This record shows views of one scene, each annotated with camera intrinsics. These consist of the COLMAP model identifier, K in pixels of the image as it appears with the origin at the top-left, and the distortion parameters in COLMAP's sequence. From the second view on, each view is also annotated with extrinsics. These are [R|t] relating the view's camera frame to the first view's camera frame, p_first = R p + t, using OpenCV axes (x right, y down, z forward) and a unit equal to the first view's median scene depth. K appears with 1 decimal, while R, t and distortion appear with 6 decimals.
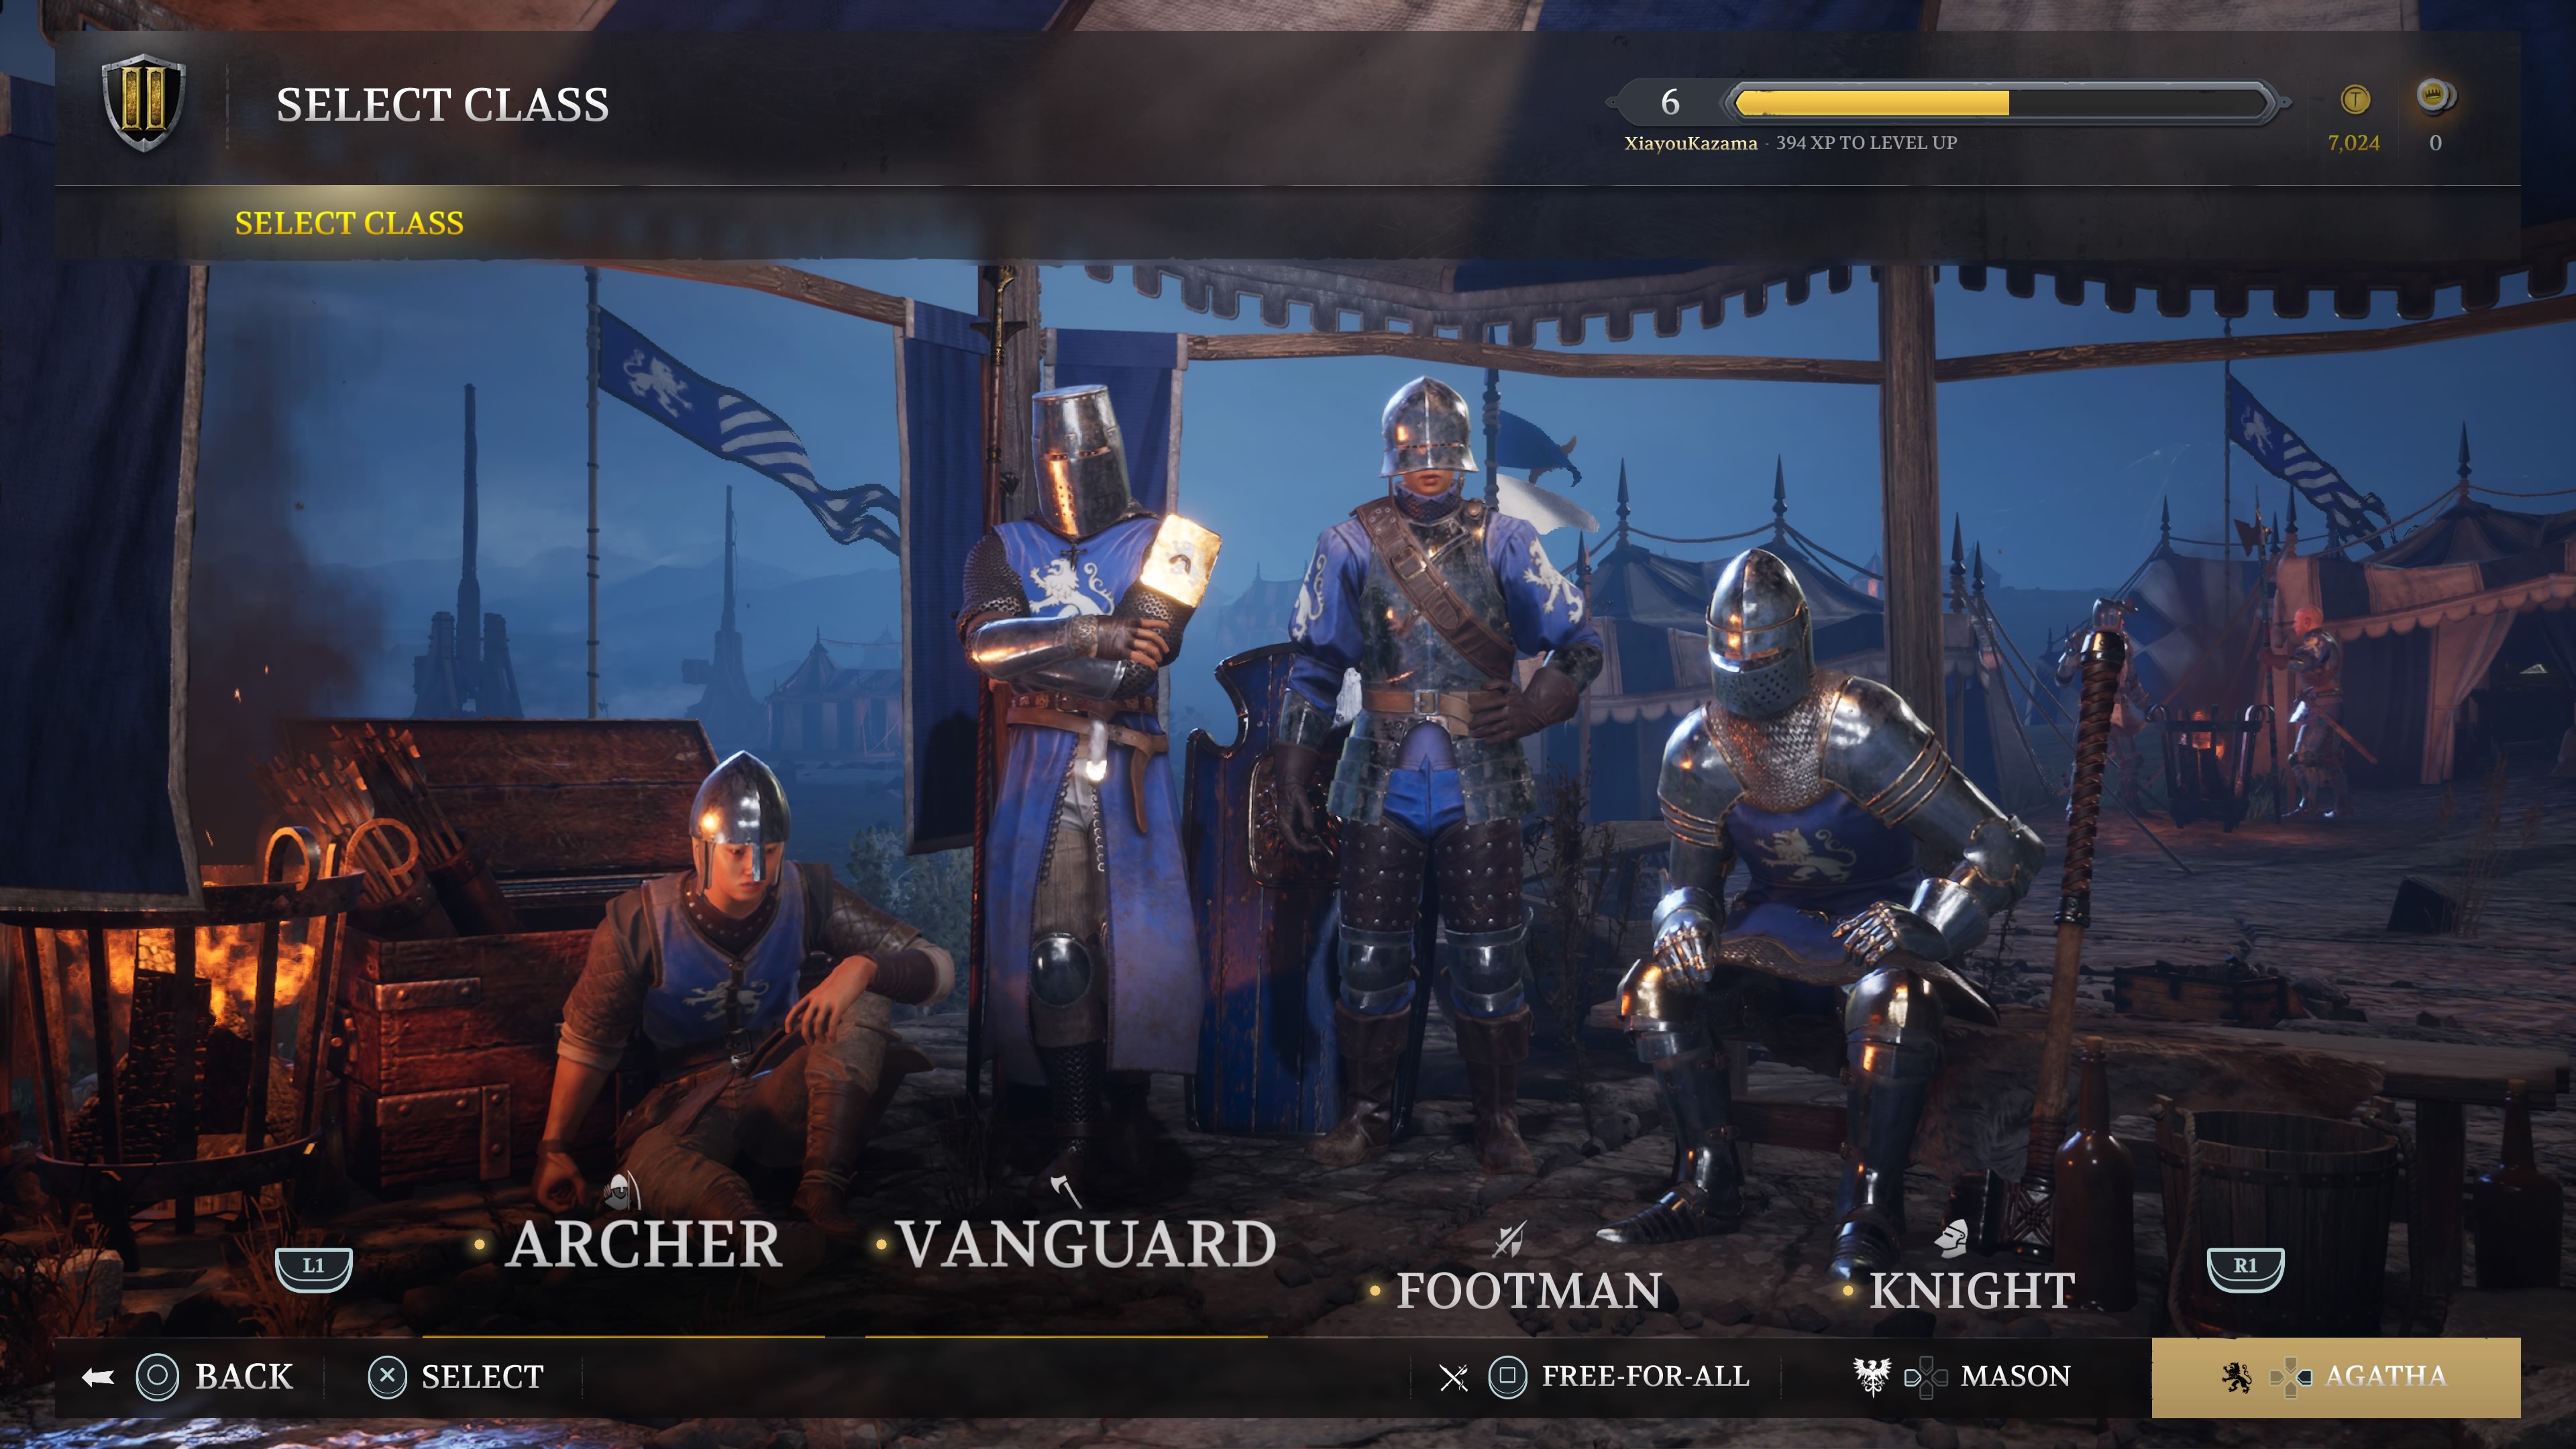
lens RADIAL K [[1992.2, 0, 1288.0], [0, 1992.2, 724.5], [0, 0, 1]] dist [0.000510, 0.000413]
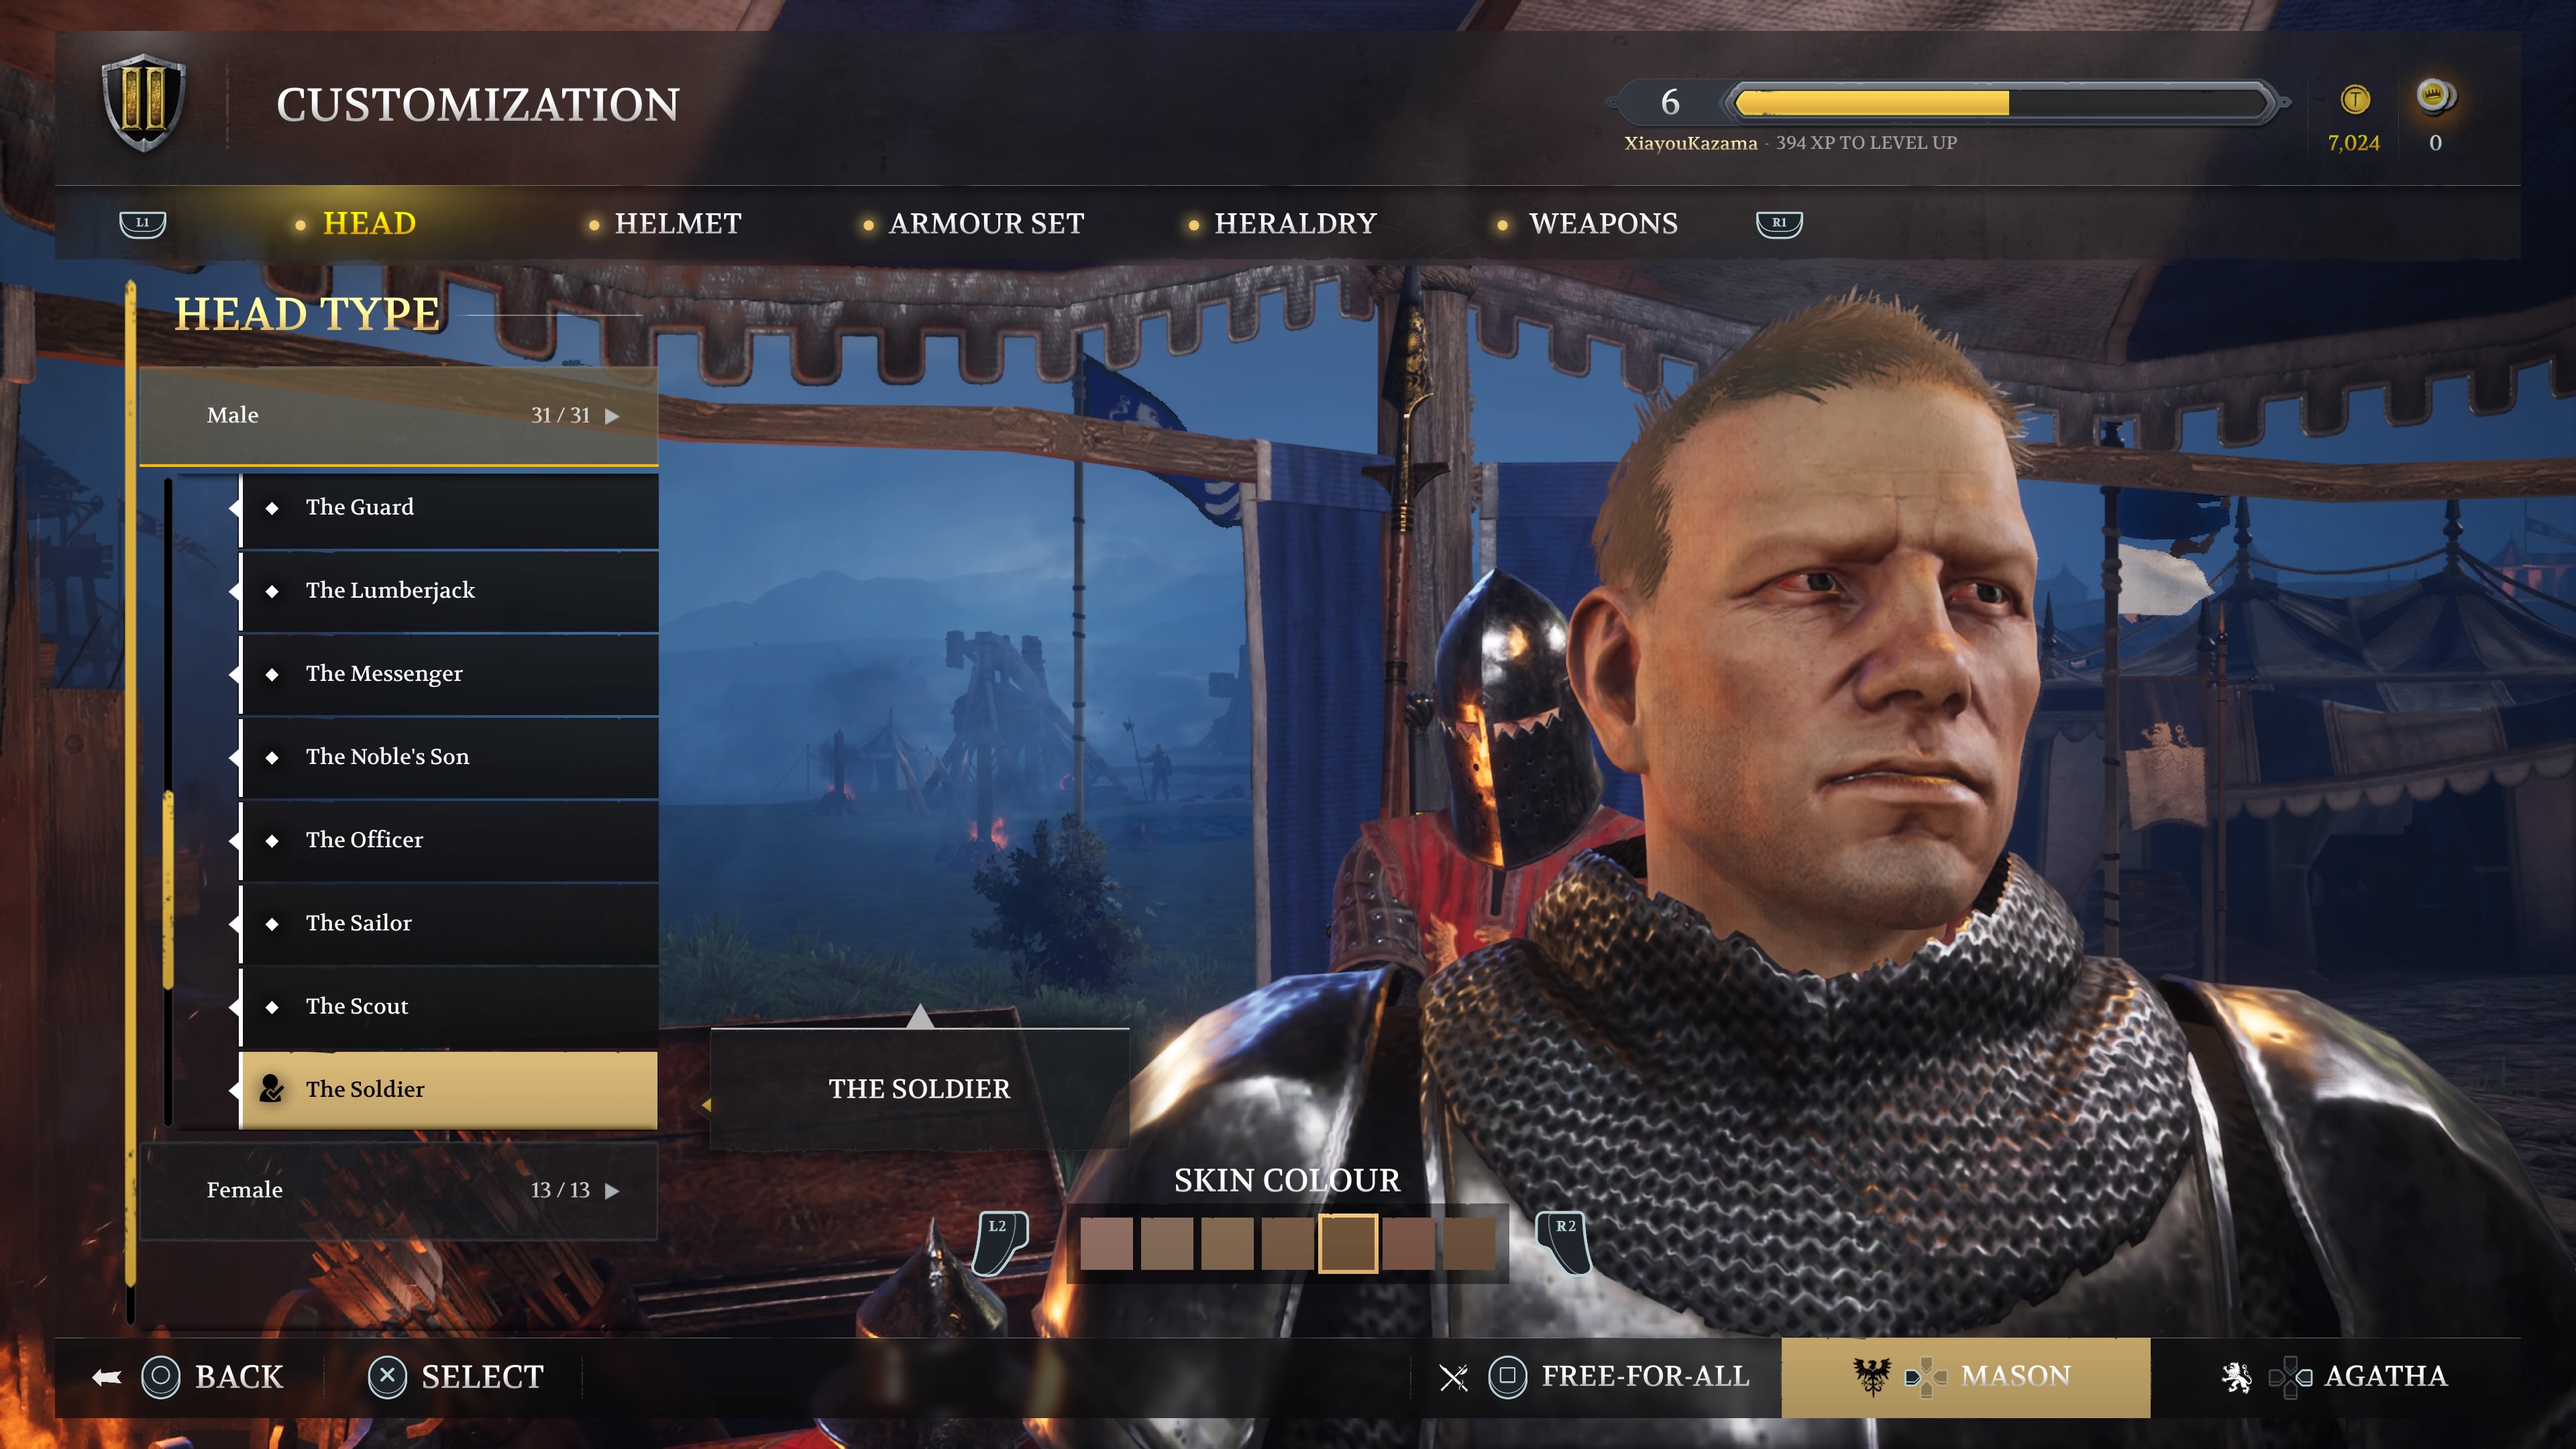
lens RADIAL K [[1992.2, 0, 1288.0], [0, 1992.2, 724.5], [0, 0, 1]] dist [0.000510, 0.000413]
pose [[0.966262, 0.000279, -0.257561, -0.013045], [-0.000277, 1.000000, 0.000044, -0.103788], [0.257561, 0.000029, 0.966262, 0.320704]]
